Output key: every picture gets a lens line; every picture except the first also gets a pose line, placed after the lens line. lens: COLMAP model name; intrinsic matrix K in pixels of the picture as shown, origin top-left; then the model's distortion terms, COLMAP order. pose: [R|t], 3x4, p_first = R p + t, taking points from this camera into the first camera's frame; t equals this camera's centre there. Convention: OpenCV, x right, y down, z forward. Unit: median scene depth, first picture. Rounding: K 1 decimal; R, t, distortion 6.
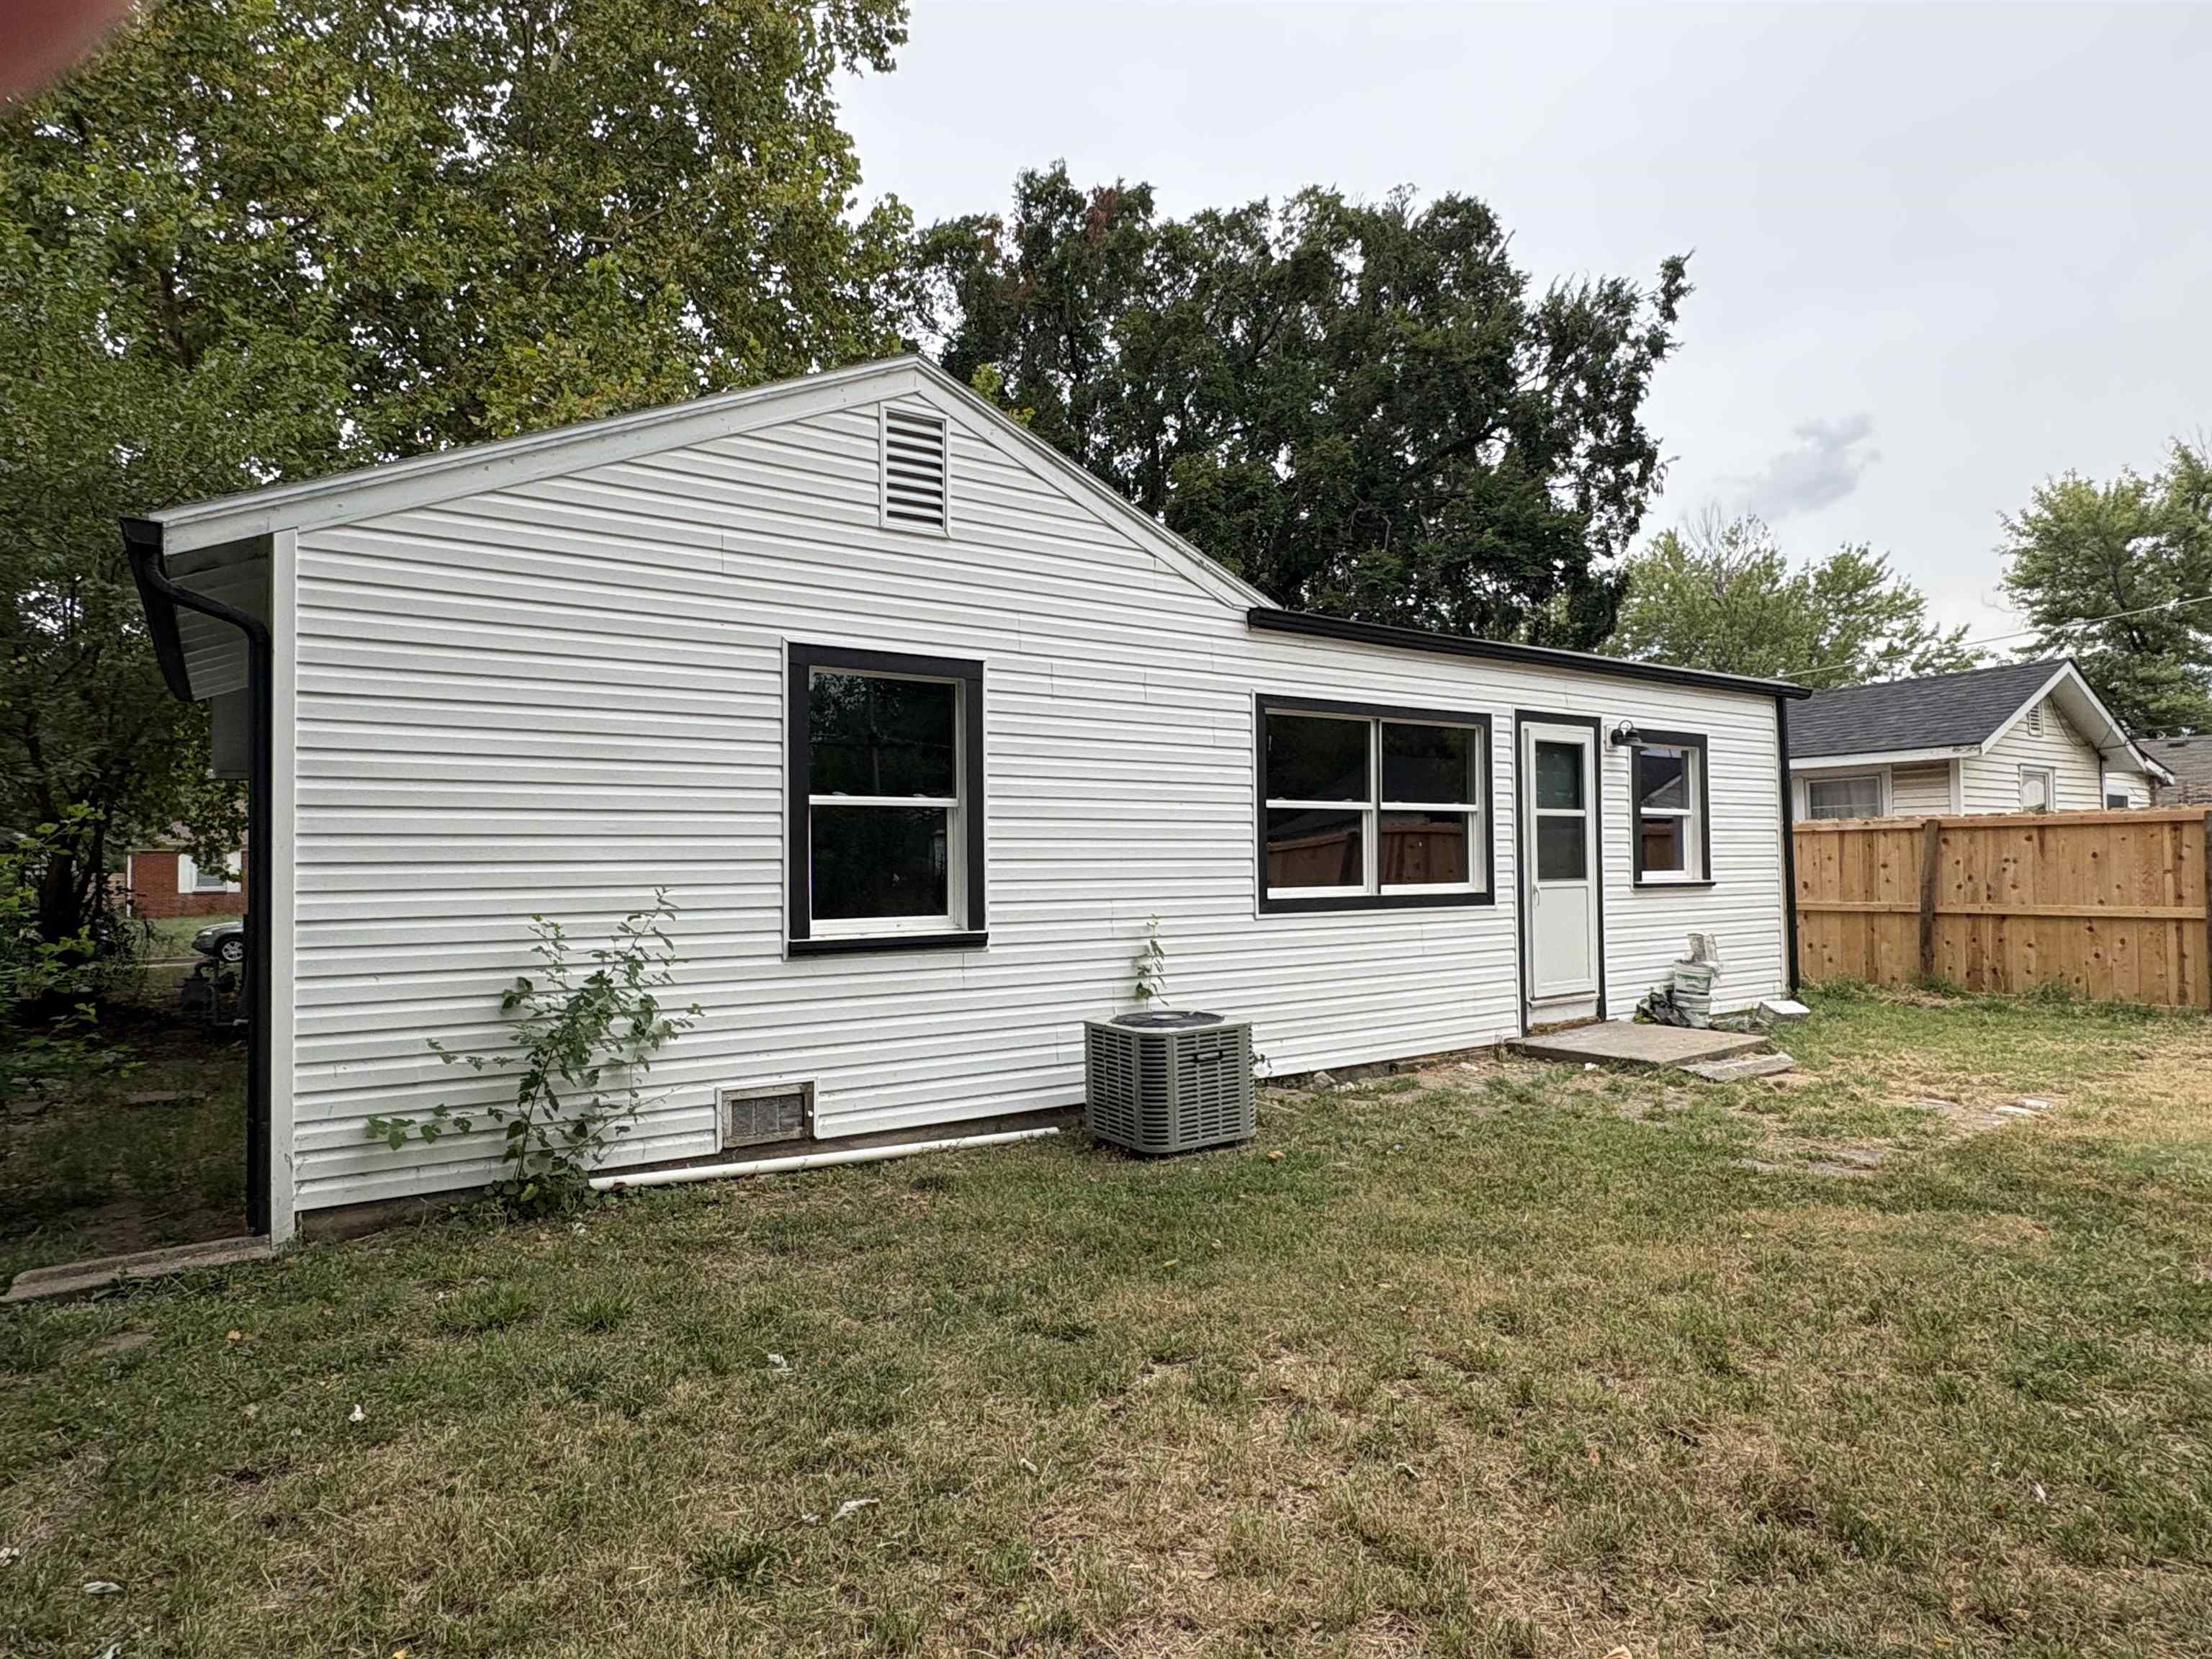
lens RADIAL K [[1263.0, 0, 1106.0], [0, 1263.0, 829.5], [0, 0, 1]] dist [-0.011722, 0.001158]
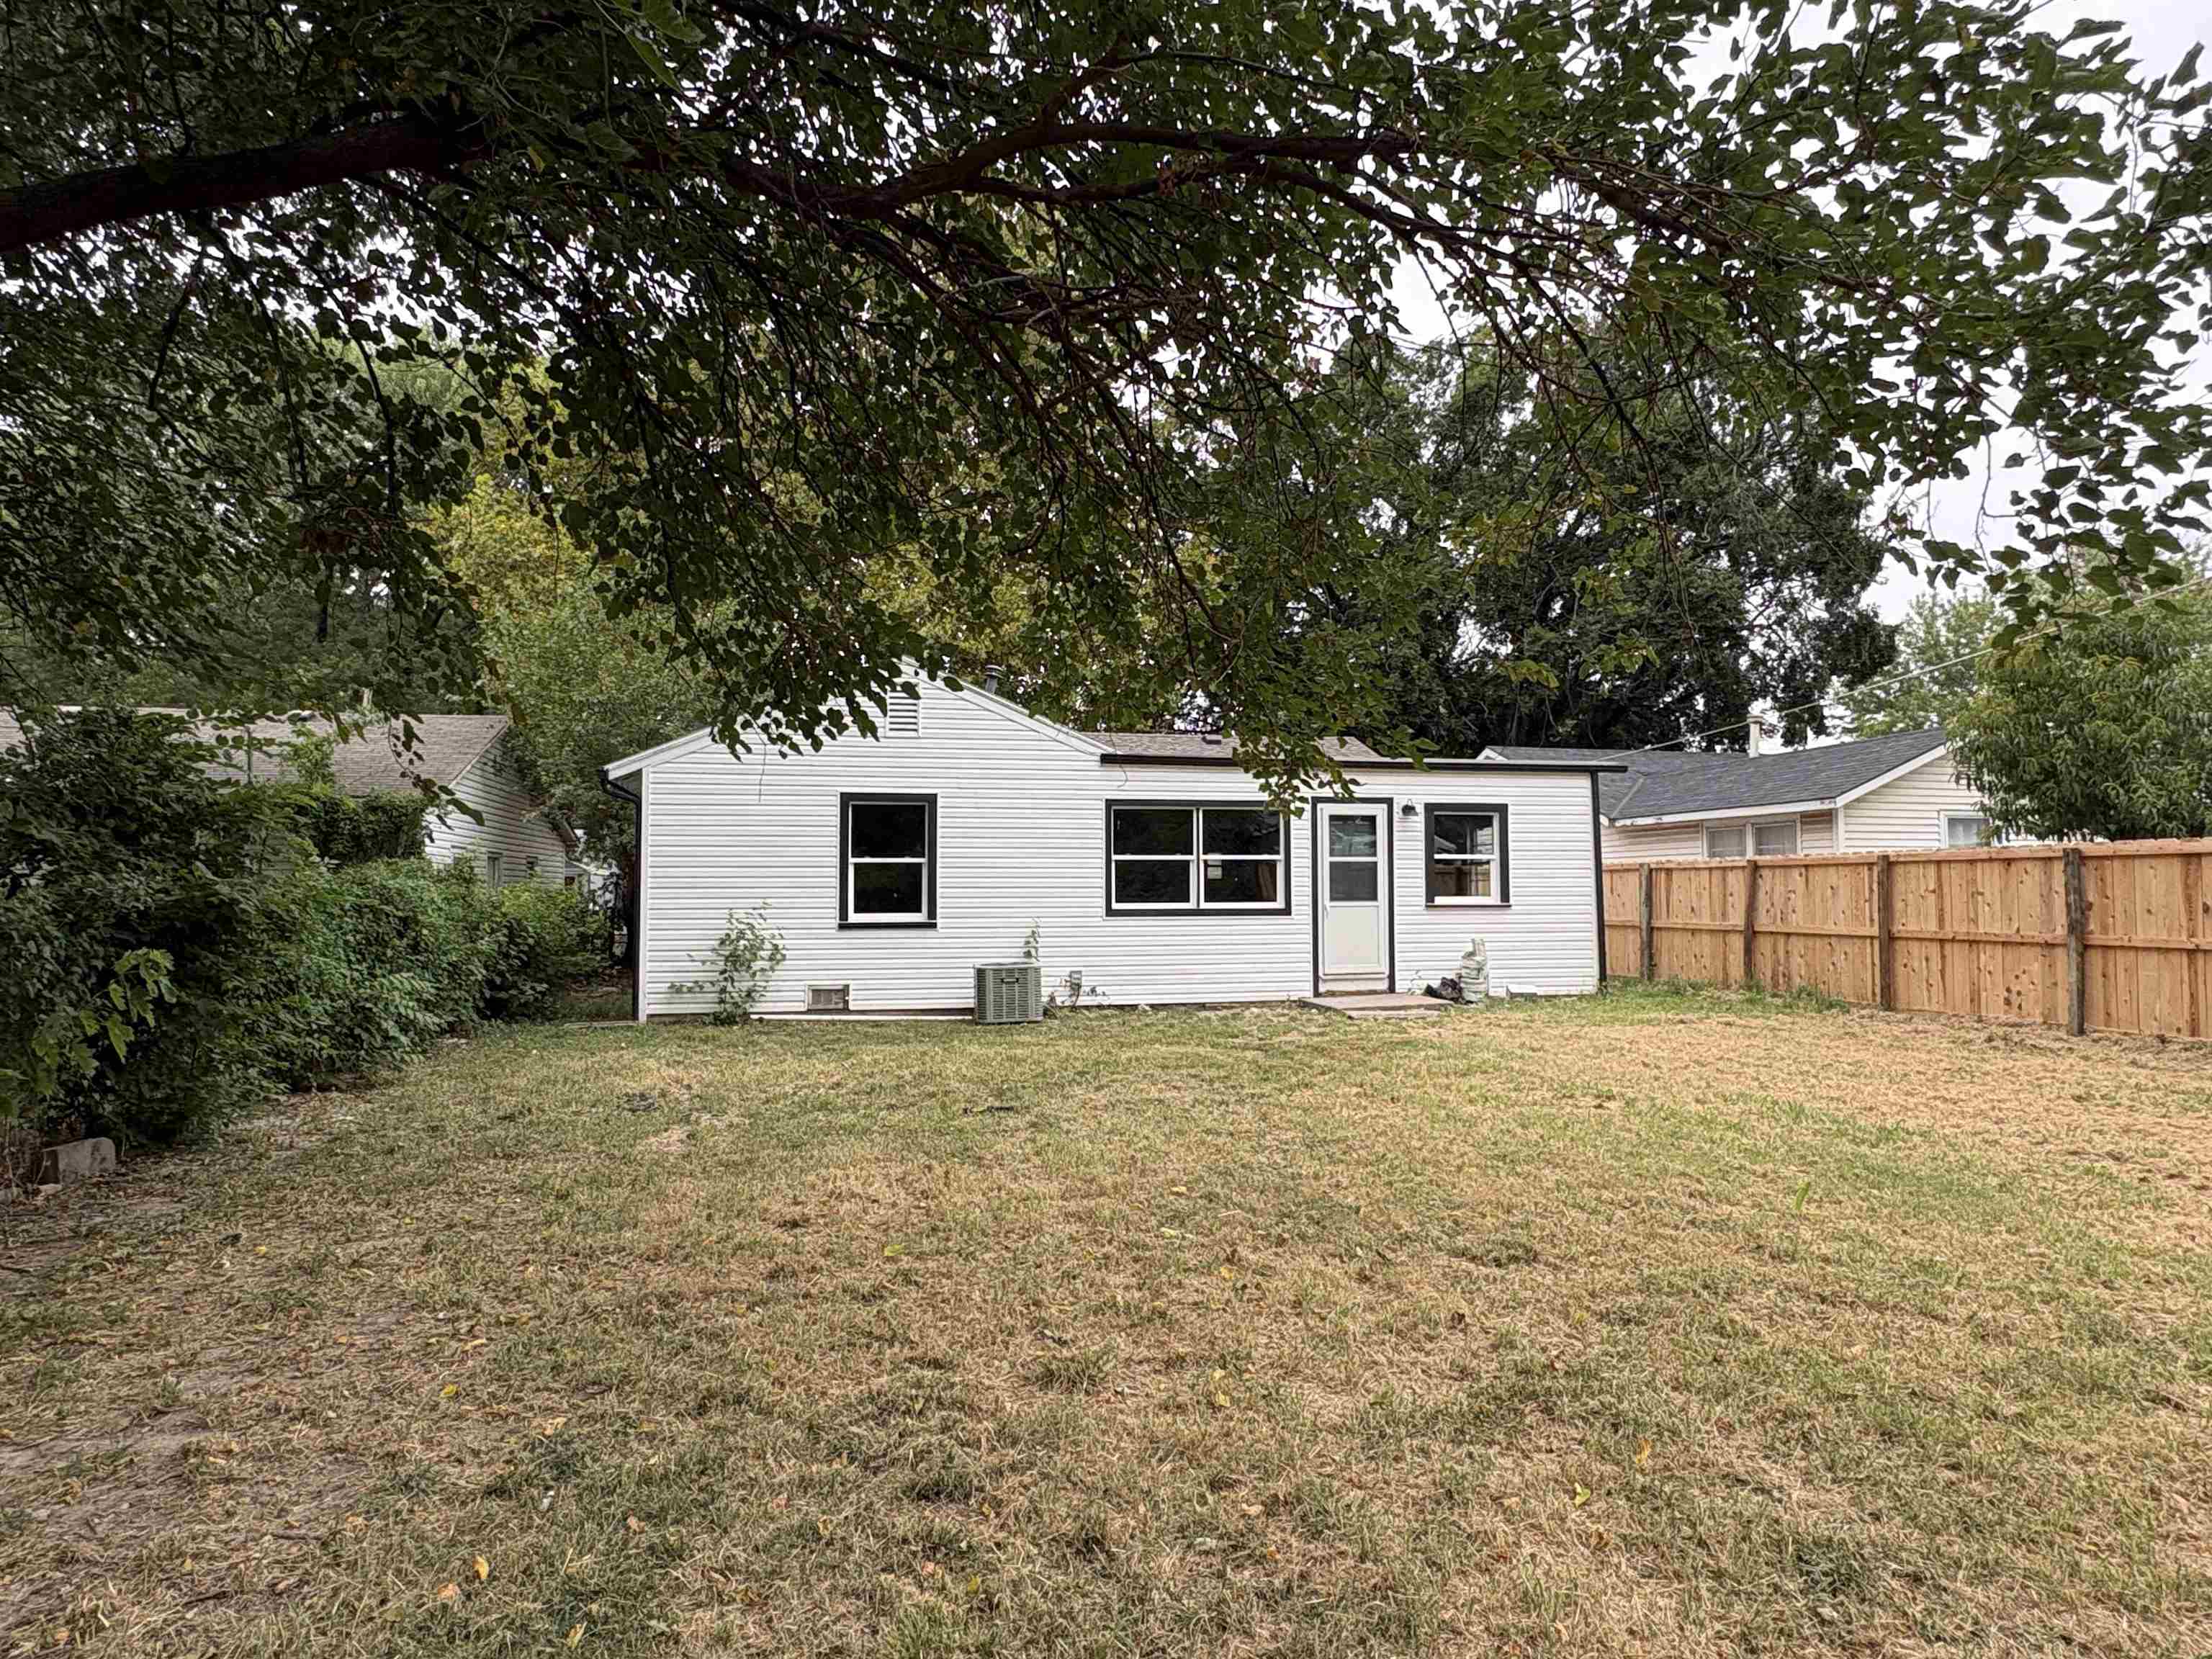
lens RADIAL K [[1258.8, 0, 1106.0], [0, 1258.8, 829.5], [0, 0, 1]] dist [-0.002298, -0.002909]
pose [[0.921255, -0.017017, -0.388587, 0.706248], [0.006837, 0.999597, -0.027563, -0.009388], [0.388899, 0.022736, 0.921000, -0.600308]]
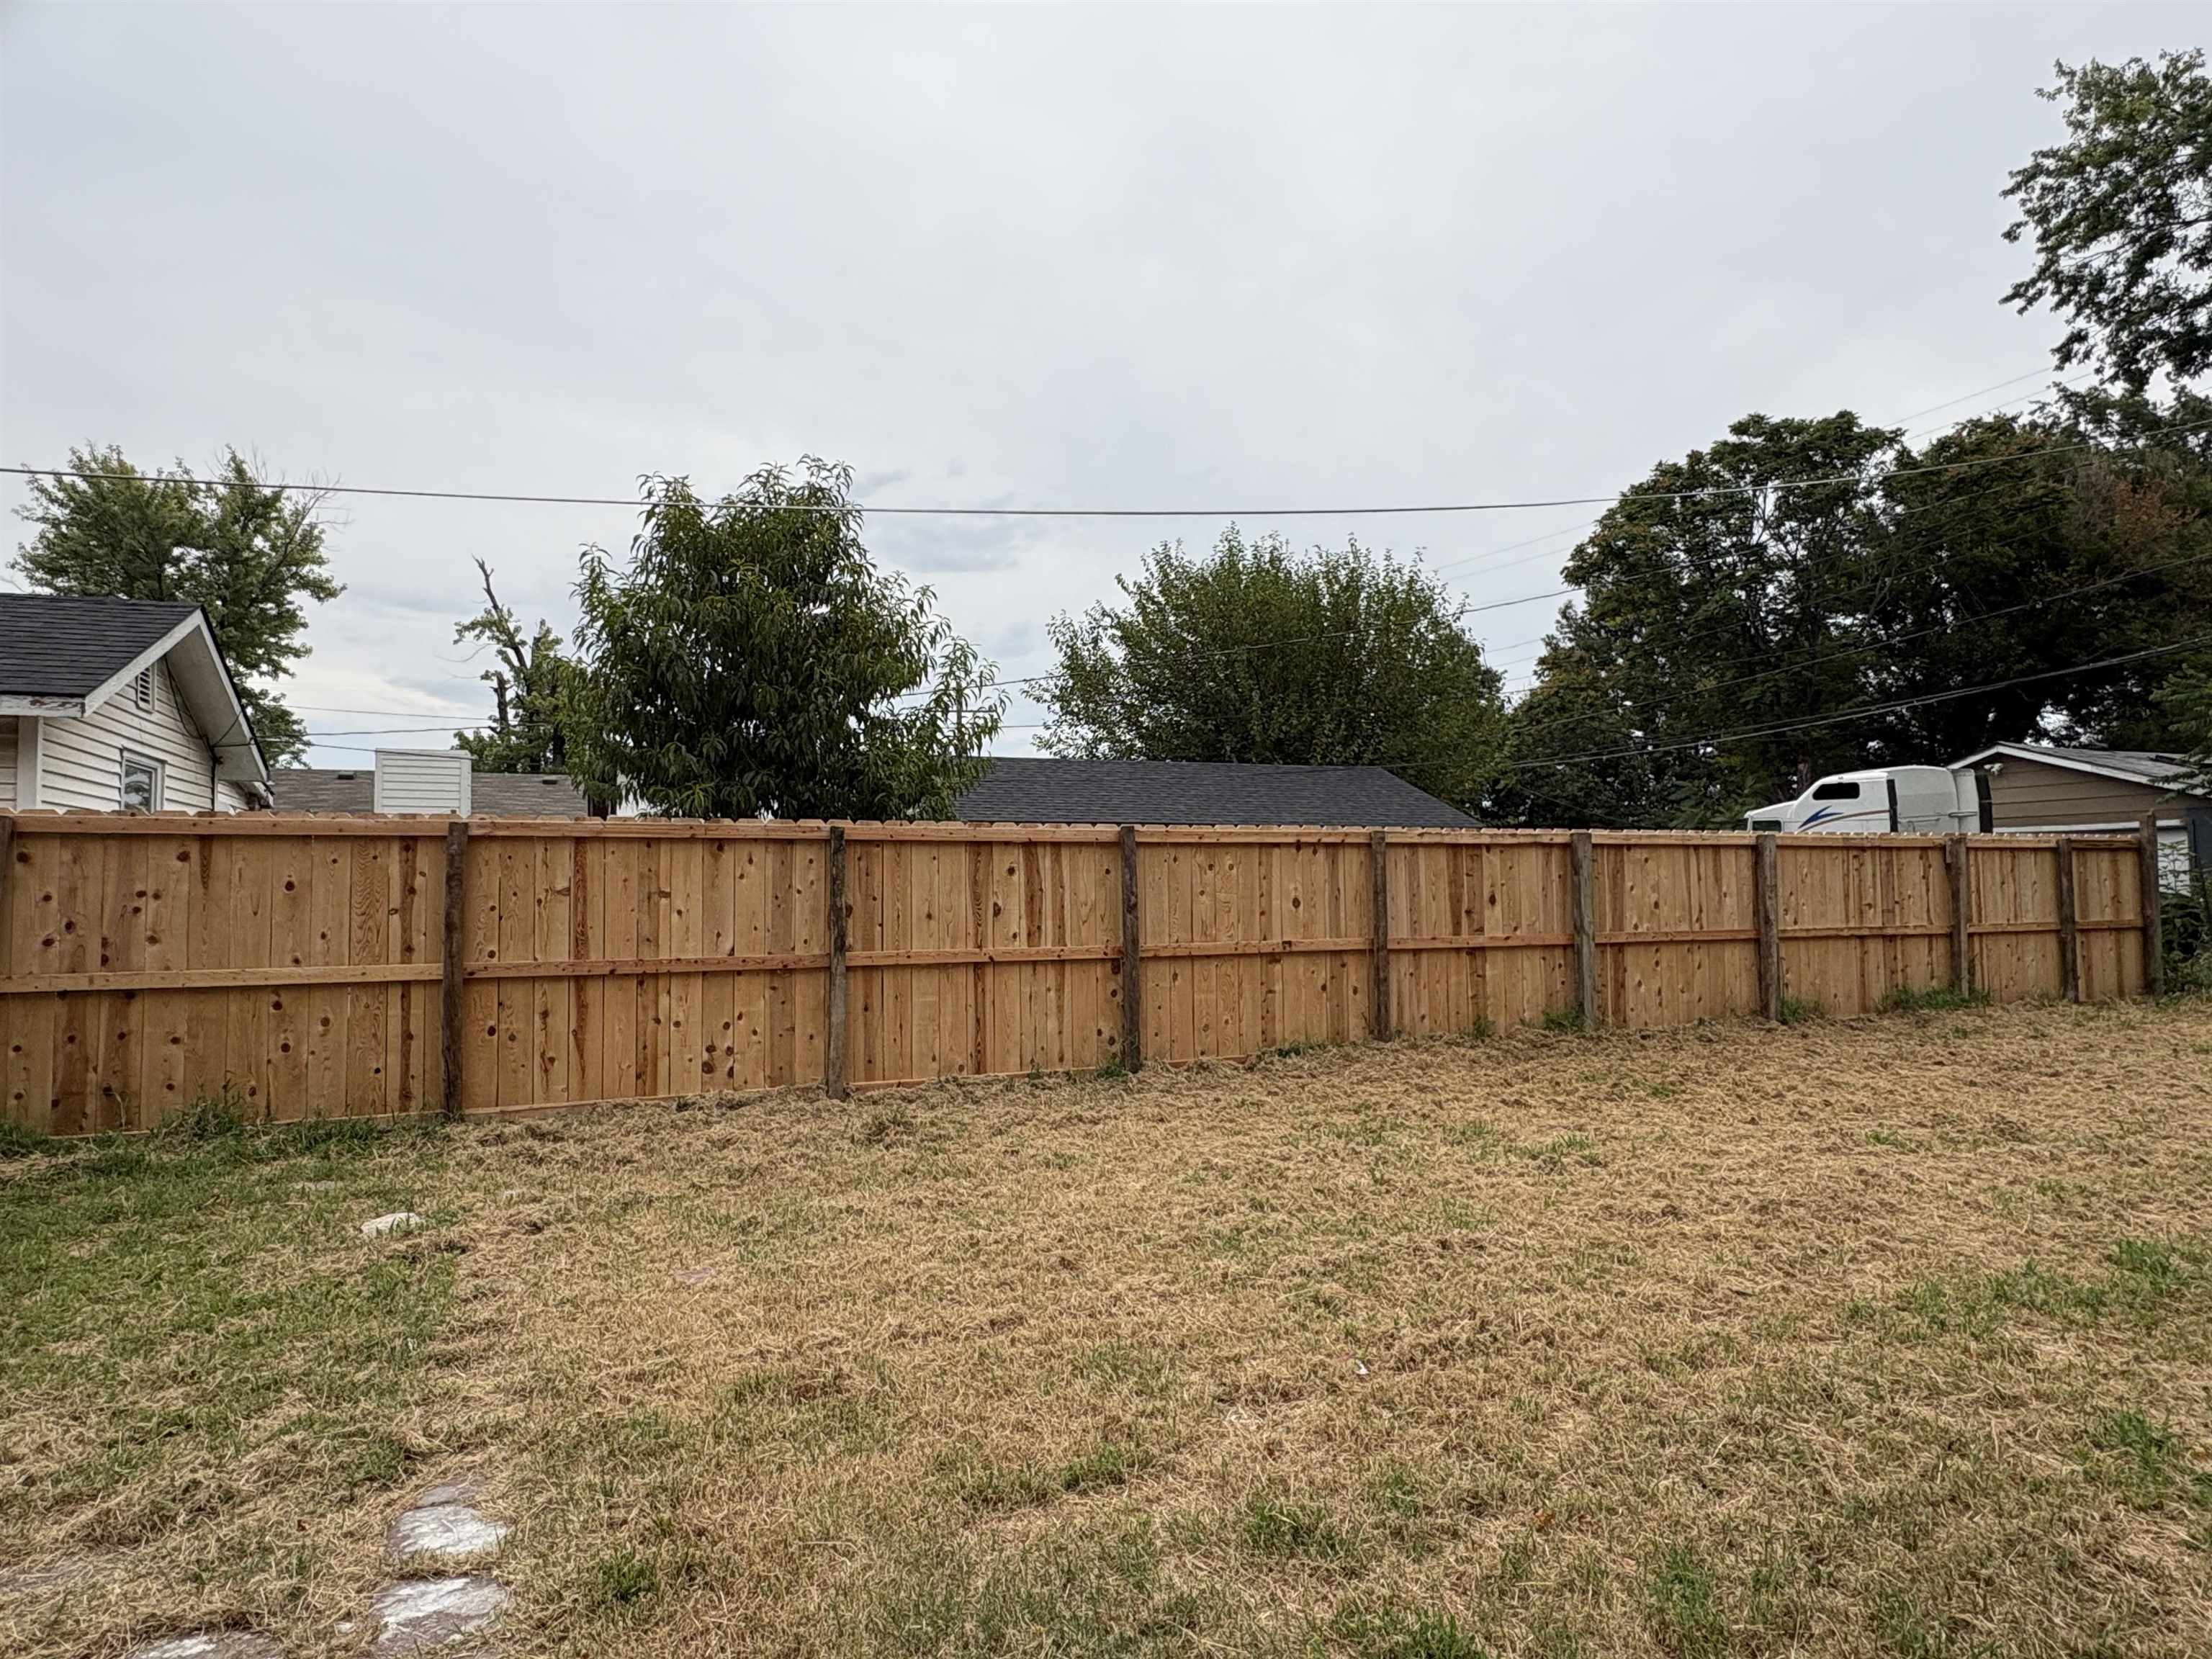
lens RADIAL K [[1258.8, 0, 1106.0], [0, 1258.8, 829.5], [0, 0, 1]] dist [-0.002298, -0.002909]
pose [[0.207320, 0.054954, 0.976728, 0.306499], [-0.021524, 0.998435, -0.051607, 0.018707], [-0.978036, -0.010324, 0.208179, 0.557695]]
